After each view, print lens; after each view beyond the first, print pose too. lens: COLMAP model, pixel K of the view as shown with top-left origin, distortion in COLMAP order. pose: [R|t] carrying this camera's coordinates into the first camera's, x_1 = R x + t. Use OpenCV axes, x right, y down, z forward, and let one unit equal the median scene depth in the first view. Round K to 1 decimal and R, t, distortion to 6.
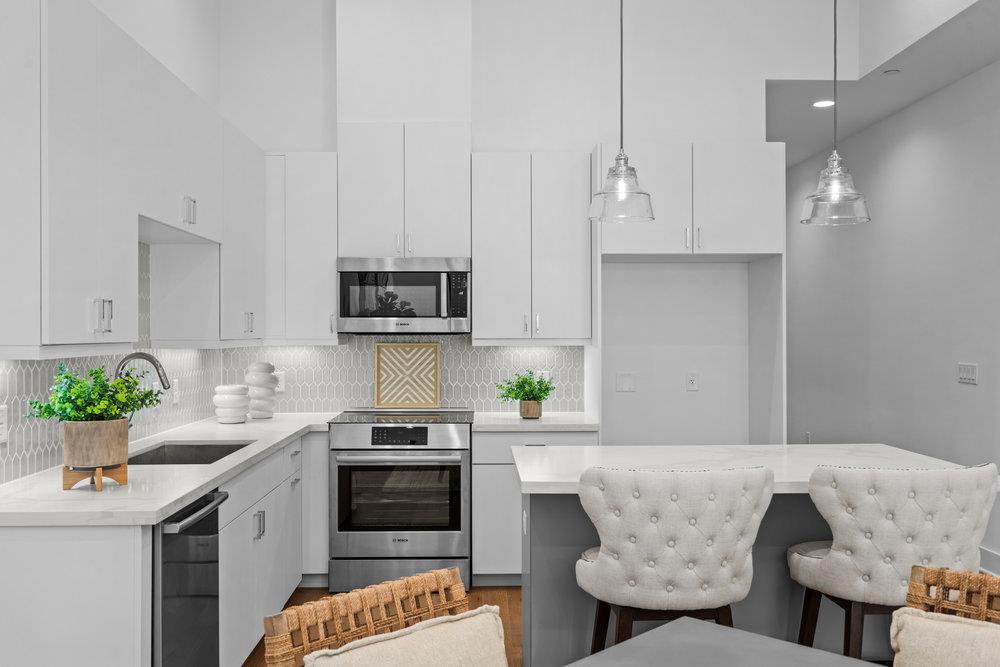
lens RADIAL K [[888.0, 0, 500.0], [0, 888.0, 333.5], [0, 0, 1]] dist [0.007492, 0.002282]
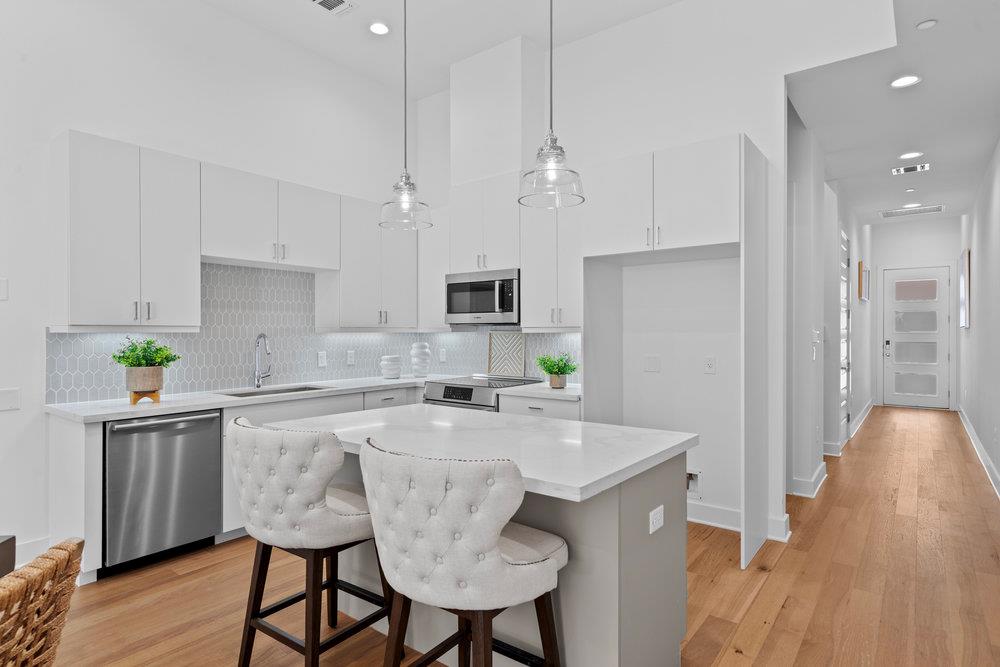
lens RADIAL K [[540.5, 0, 500.0], [0, 540.5, 333.5], [0, 0, 1]] dist [0.003096, 0.000236]
pose [[0.773199, 0.001551, -0.634162, 0.500852], [0.000091, 0.999997, 0.002557, 0.013788], [0.634163, -0.002034, 0.773196, 0.347701]]
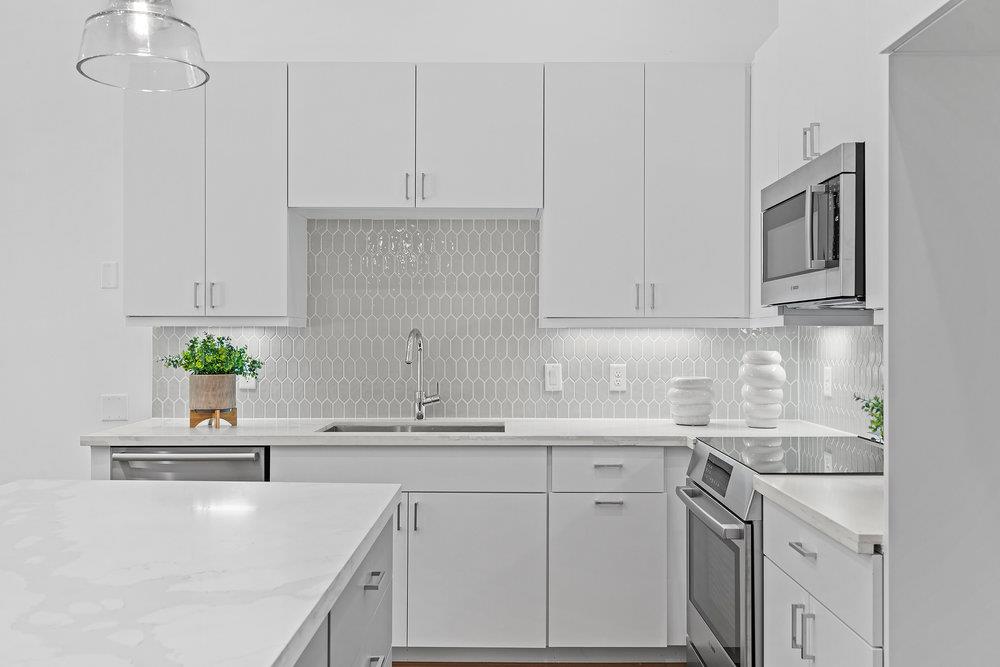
lens RADIAL K [[873.1, 0, 500.0], [0, 873.1, 333.5], [0, 0, 1]] dist [-0.006805, -0.000670]
pose [[-0.040278, 0.007099, -0.999163, 0.486211], [-0.002557, 0.999971, 0.007208, 0.014025], [0.999185, 0.002845, -0.040259, 0.865999]]
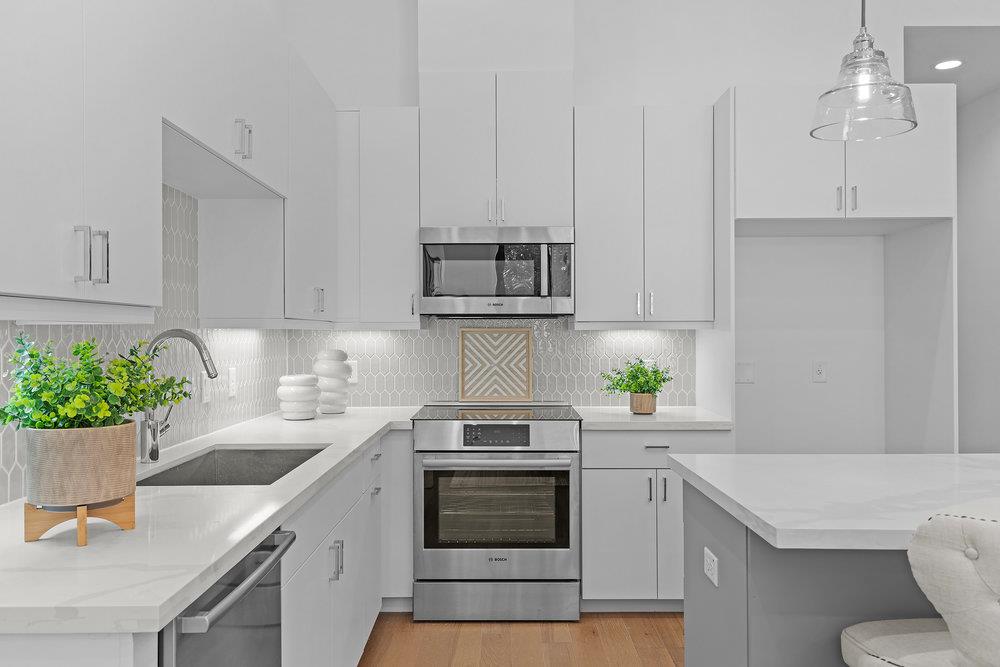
lens RADIAL K [[745.4, 0, 500.0], [0, 745.4, 333.5], [0, 0, 1]] dist [0.006874, 0.002602]
pose [[0.999627, -0.001787, -0.027249, -0.089071], [0.001690, 0.999992, -0.003594, 0.021078], [0.027256, 0.003547, 0.999622, 0.289147]]
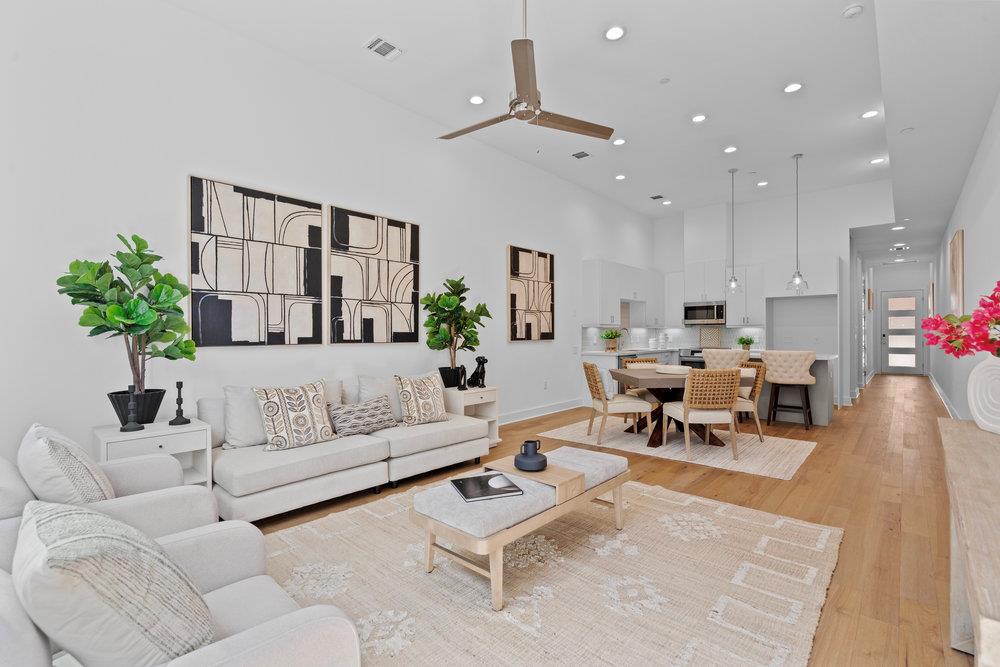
lens RADIAL K [[451.4, 0, 500.0], [0, 451.4, 333.5], [0, 0, 1]] dist [-0.000535, 0.000129]
pose [[0.725668, -0.003489, -0.688037, 0.532890], [0.002917, 0.999994, -0.001995, 0.038972], [0.688039, -0.000559, 0.725673, -0.815681]]
